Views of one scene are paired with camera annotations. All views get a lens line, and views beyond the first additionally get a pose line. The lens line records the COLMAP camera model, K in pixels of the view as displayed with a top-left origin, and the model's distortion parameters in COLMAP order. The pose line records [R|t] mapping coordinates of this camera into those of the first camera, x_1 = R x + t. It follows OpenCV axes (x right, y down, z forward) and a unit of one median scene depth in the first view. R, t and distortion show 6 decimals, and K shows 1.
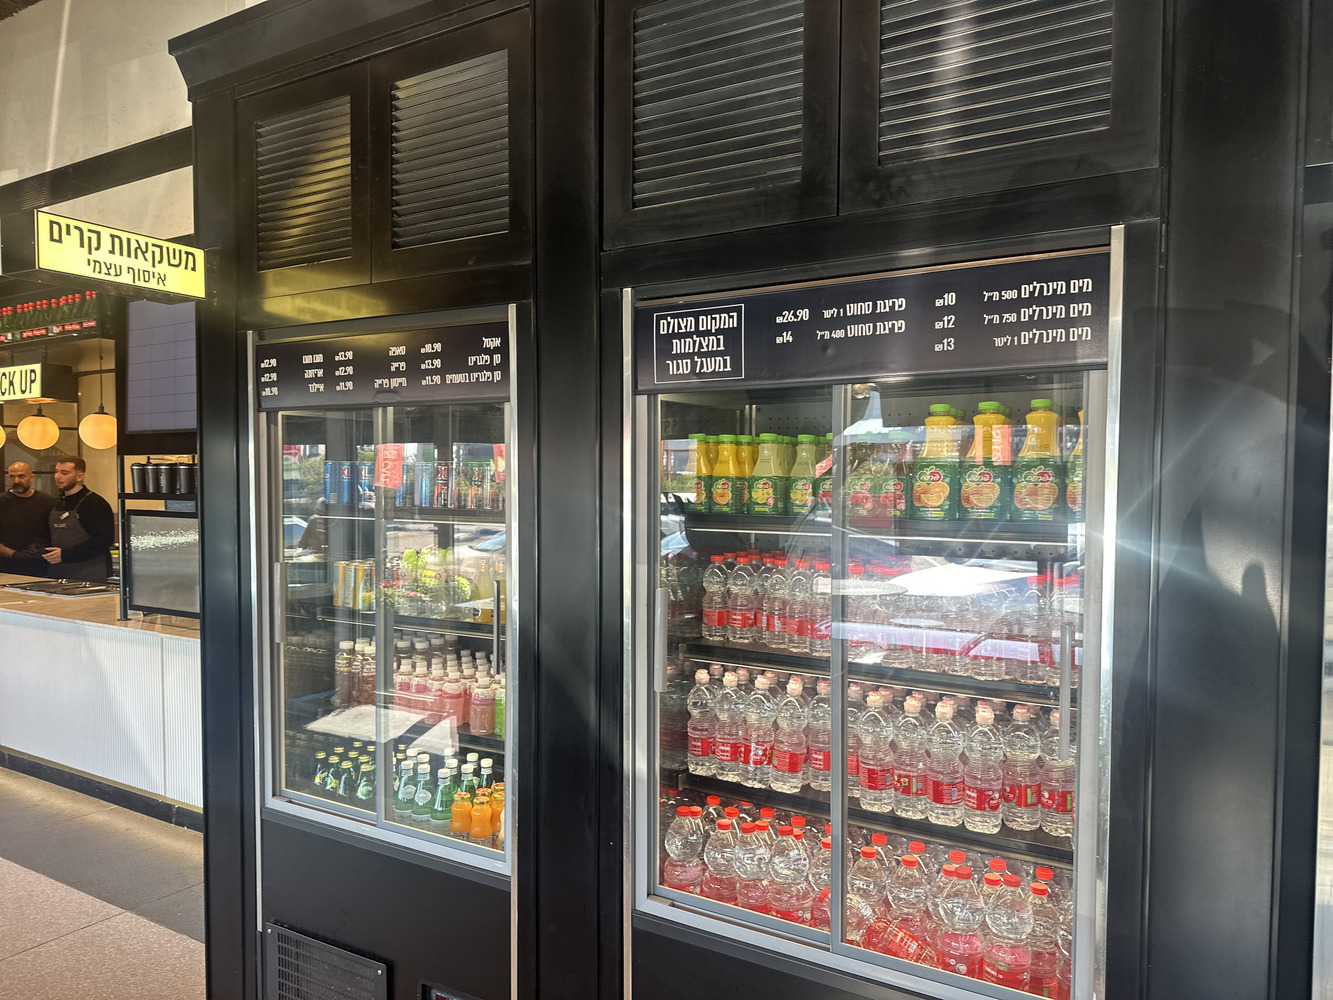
lens RADIAL K [[948.4, 0, 666.5], [0, 948.4, 500.0], [0, 0, 1]] dist [-0.003814, -0.003234]
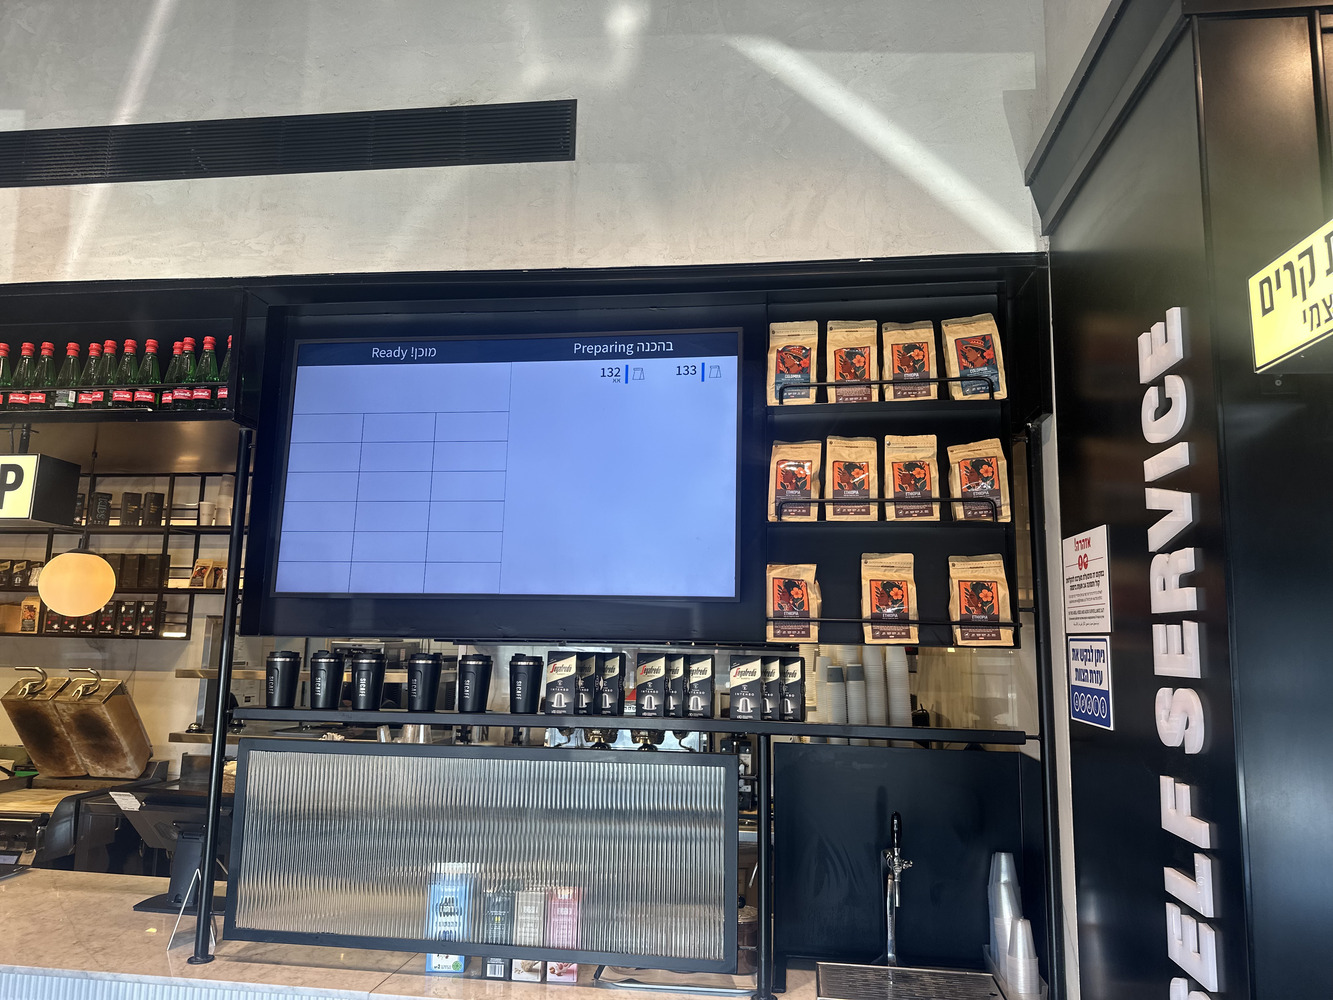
lens RADIAL K [[948.4, 0, 666.5], [0, 948.4, 500.0], [0, 0, 1]] dist [-0.003814, -0.003234]
pose [[0.913922, 0.076764, 0.398565, -0.568692], [-0.002070, 0.982822, -0.184545, -0.023961], [-0.405885, 0.167835, 0.898381, 0.400212]]
